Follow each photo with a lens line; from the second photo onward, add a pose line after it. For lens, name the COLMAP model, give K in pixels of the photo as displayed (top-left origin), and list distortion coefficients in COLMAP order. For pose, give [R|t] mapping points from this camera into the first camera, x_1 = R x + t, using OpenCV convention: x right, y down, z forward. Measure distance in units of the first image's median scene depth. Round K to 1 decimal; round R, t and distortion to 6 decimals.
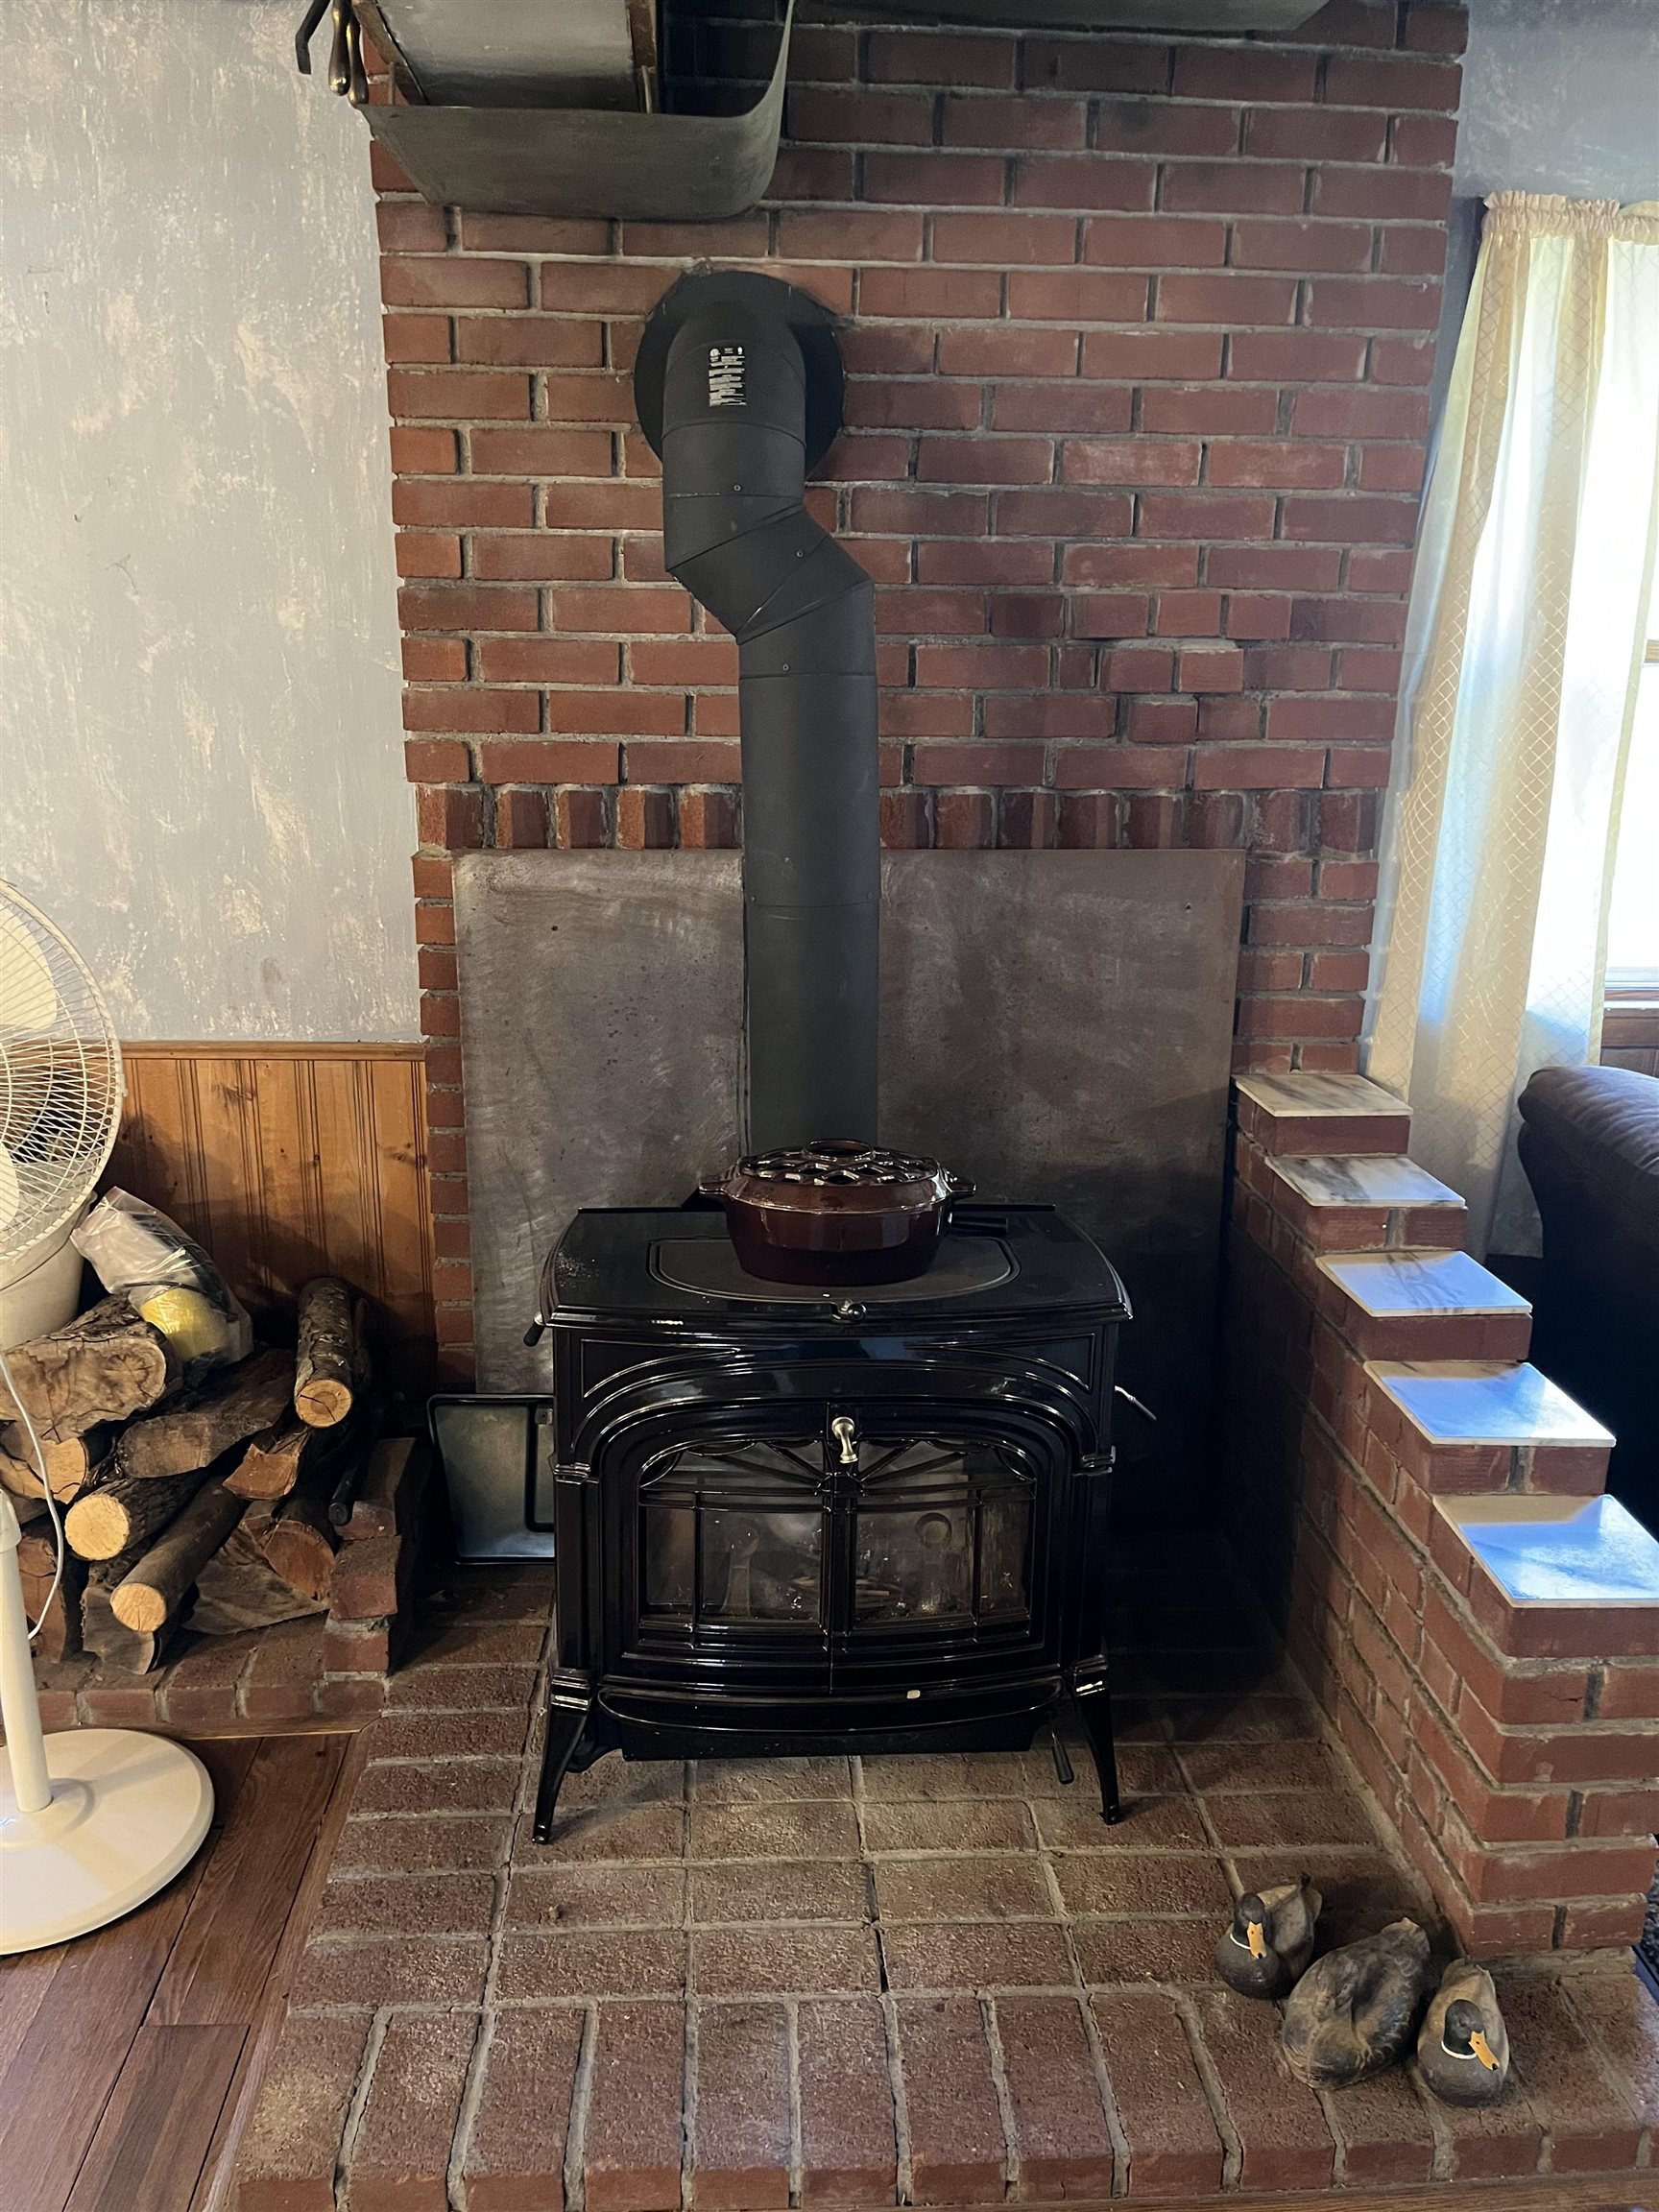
lens RADIAL K [[1682.7, 0, 825.9], [0, 1682.7, 1101.7], [0, 0, 1]] dist [0.065203, -0.078077]
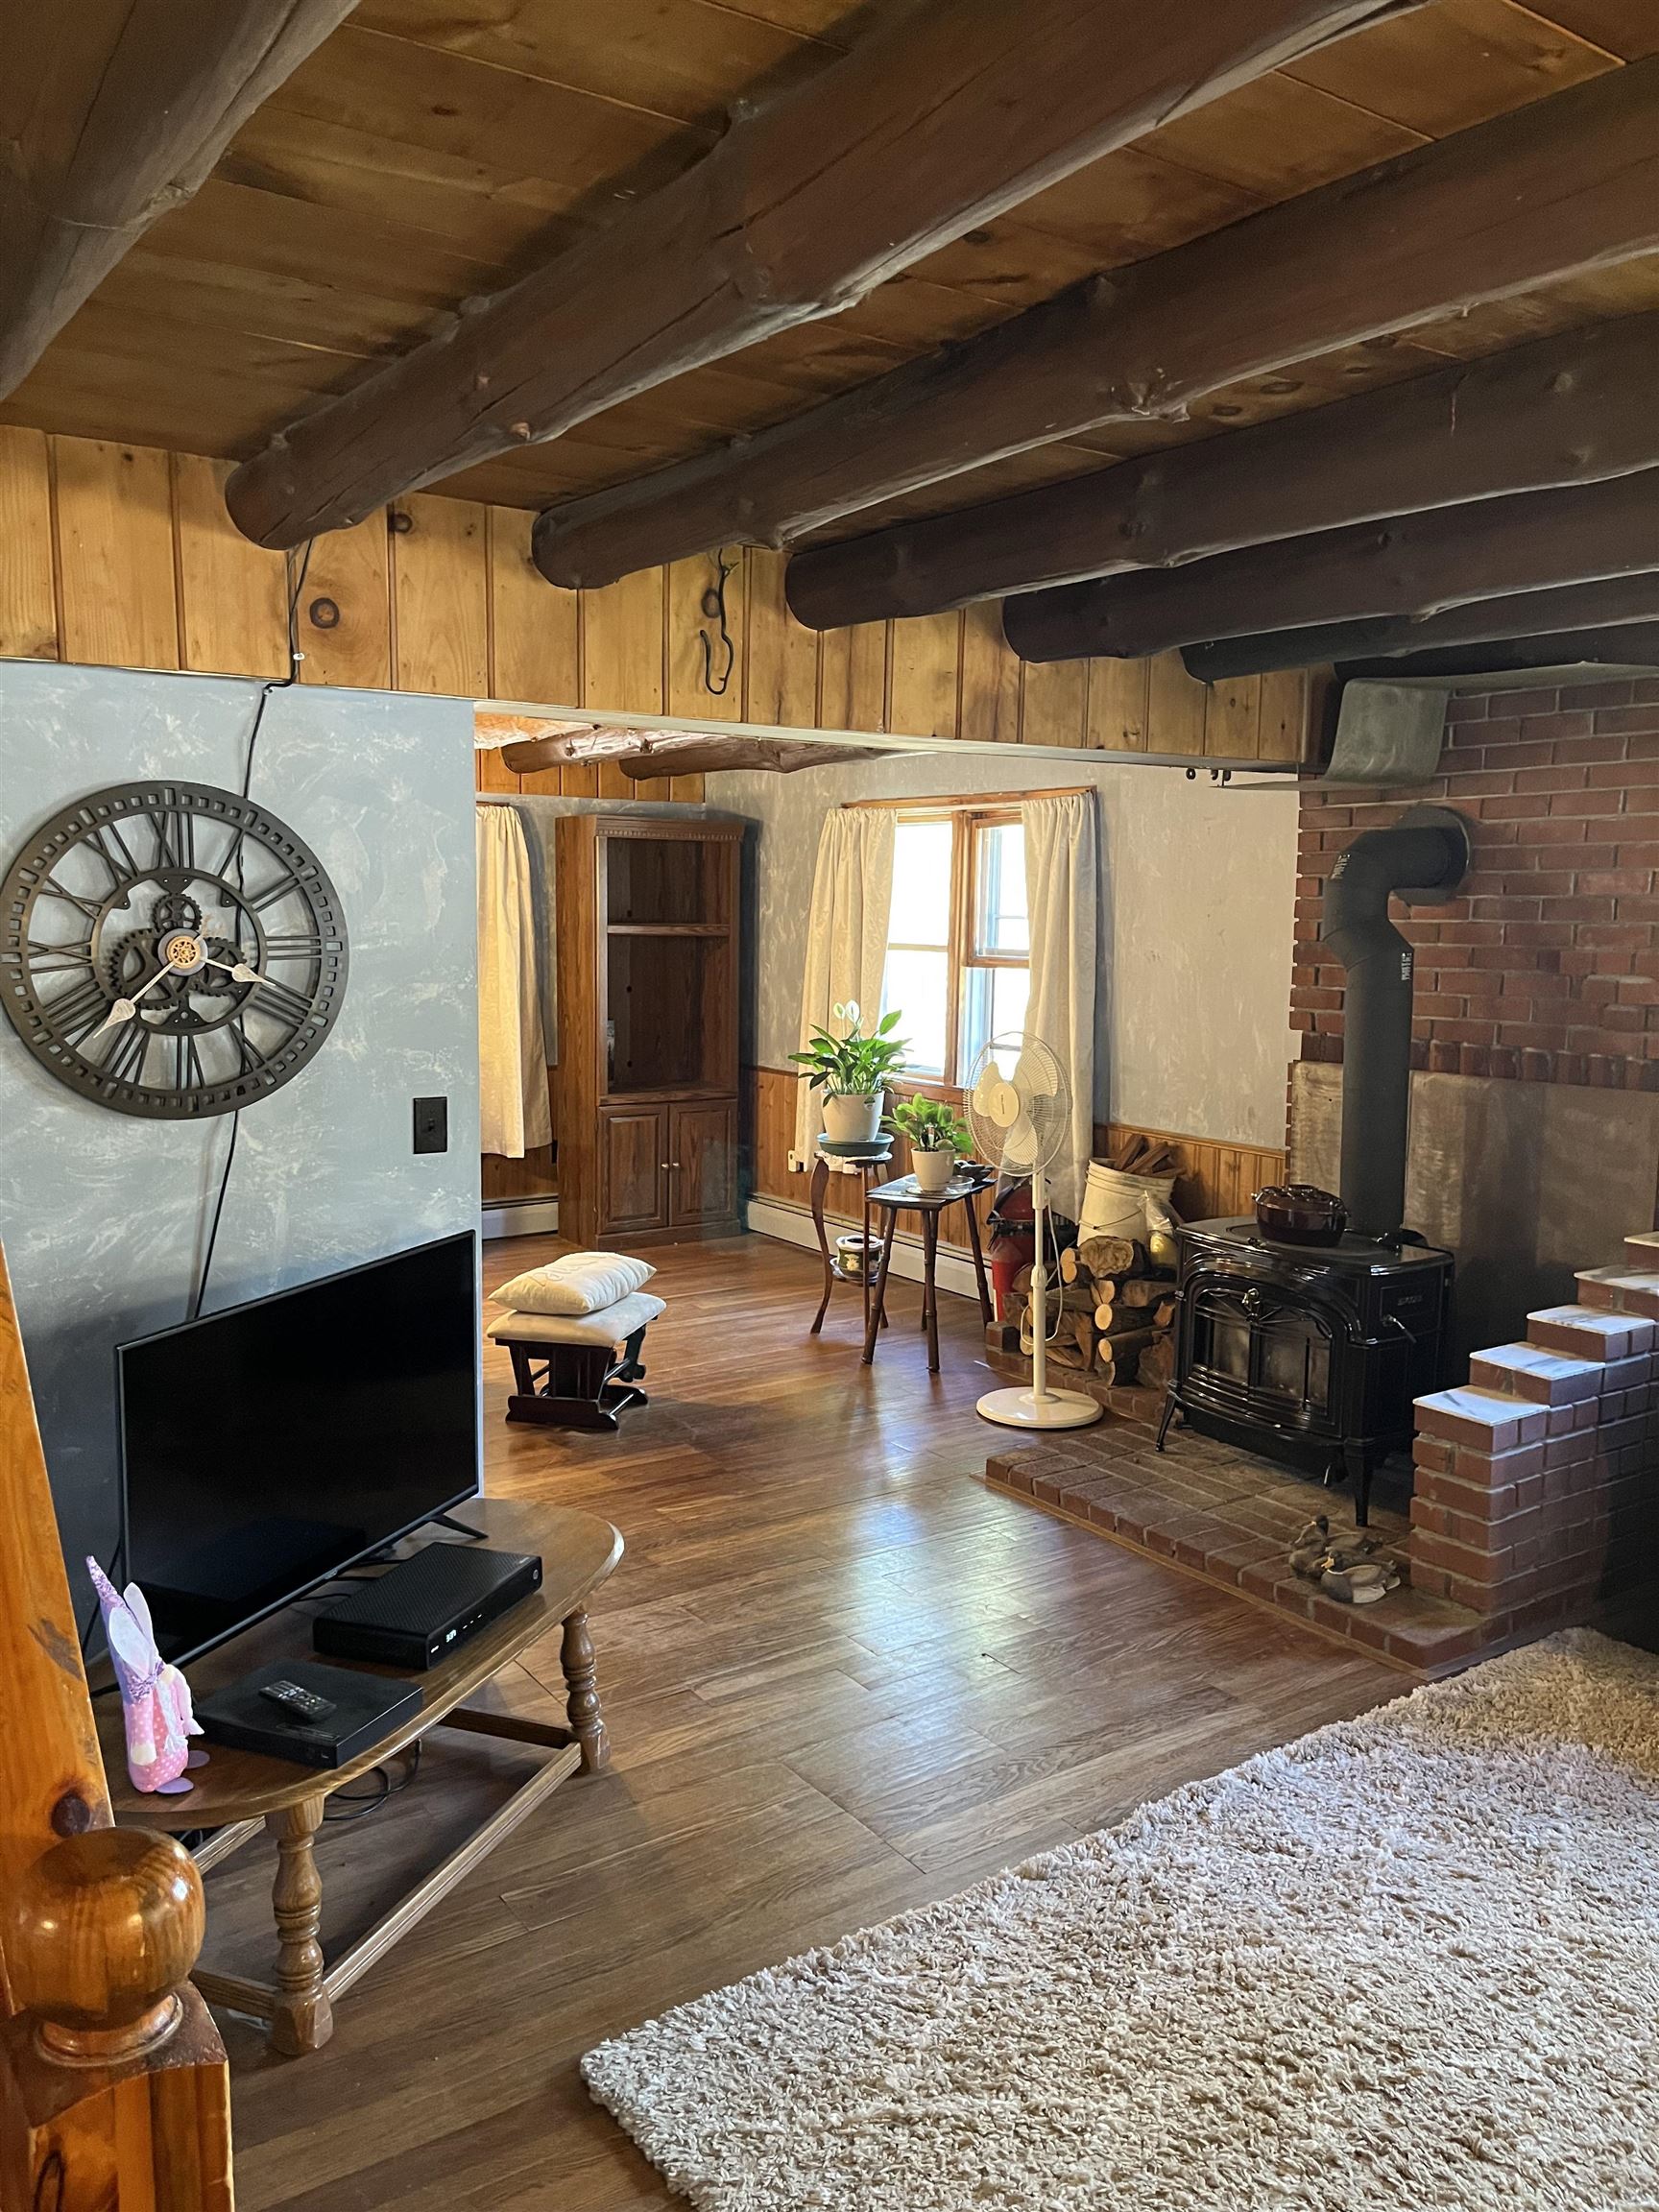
lens RADIAL K [[1682.7, 0, 825.9], [0, 1682.7, 1101.7], [0, 0, 1]] dist [0.065203, -0.078077]
pose [[0.521005, 0.090539, -0.848738, 1.334970], [-0.219772, 0.975062, -0.030895, 0.104827], [0.824775, 0.202625, 0.527910, -0.648960]]
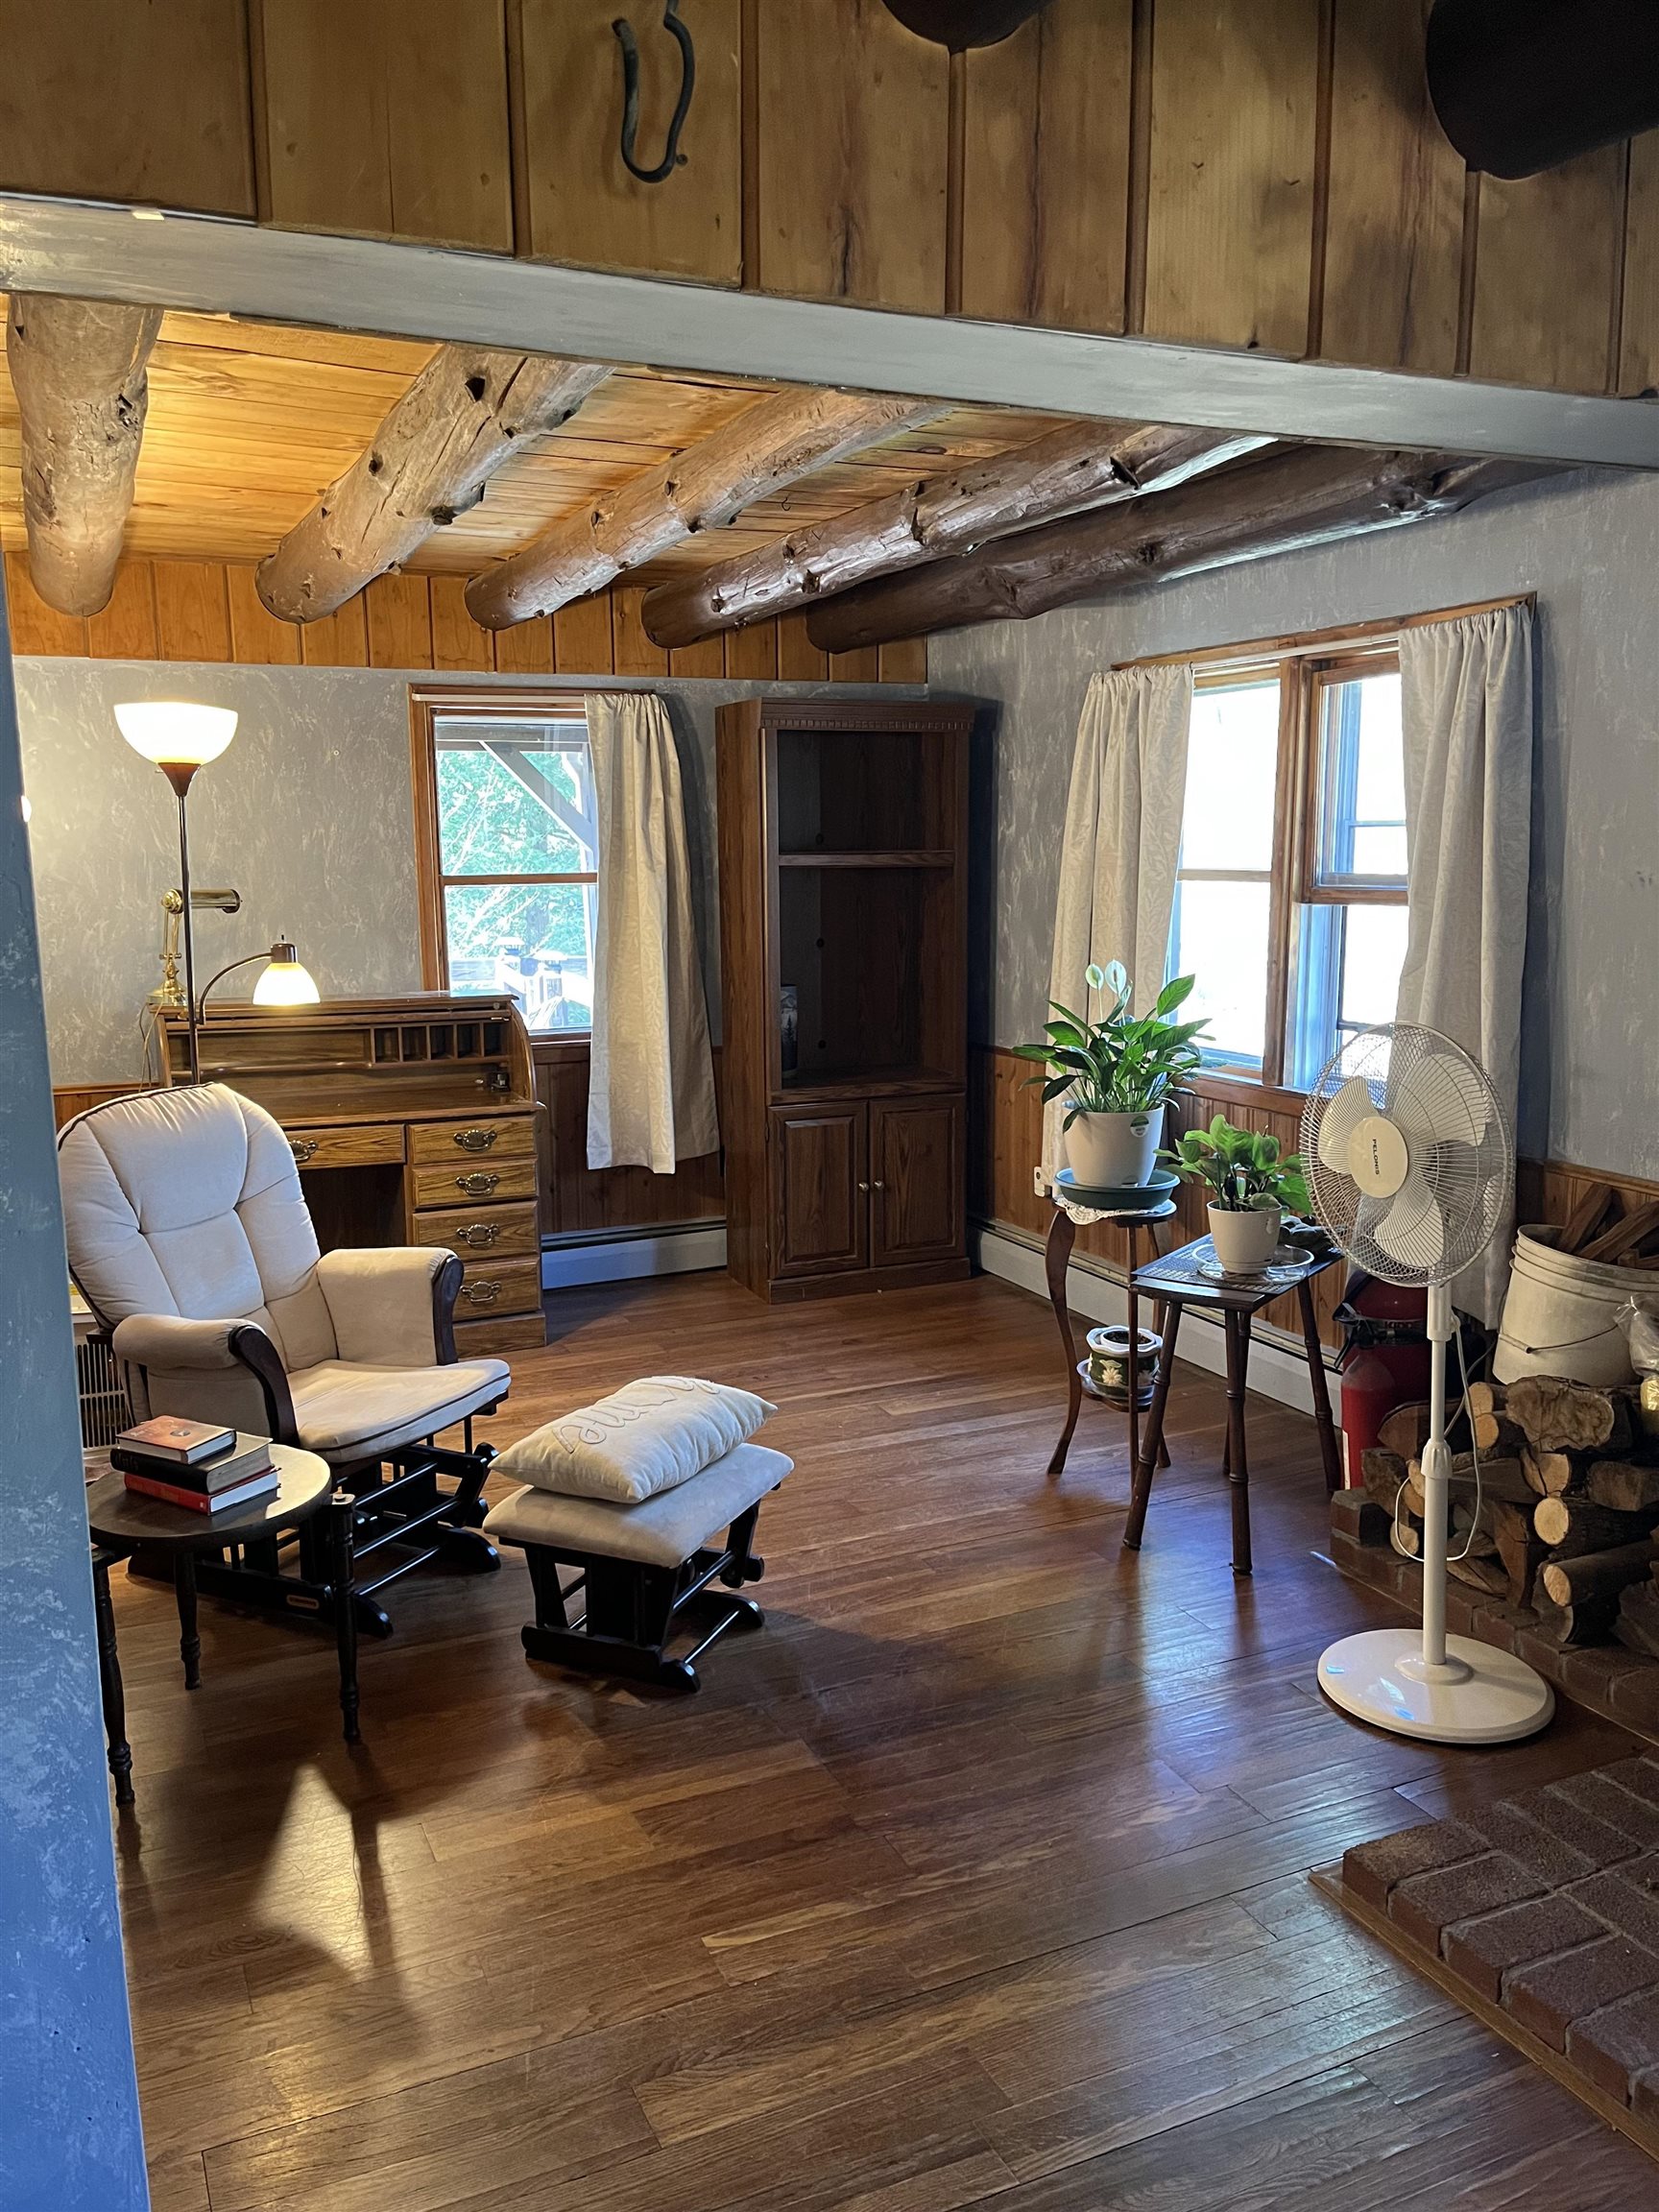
lens RADIAL K [[1684.4, 0, 823.3], [0, 1684.4, 1116.0], [0, 0, 1]] dist [0.060520, -0.062708]
pose [[0.358488, 0.130635, -0.924349, 0.574005], [-0.220660, 0.973960, 0.052068, -0.013178], [0.907080, 0.185301, 0.377979, -0.124764]]
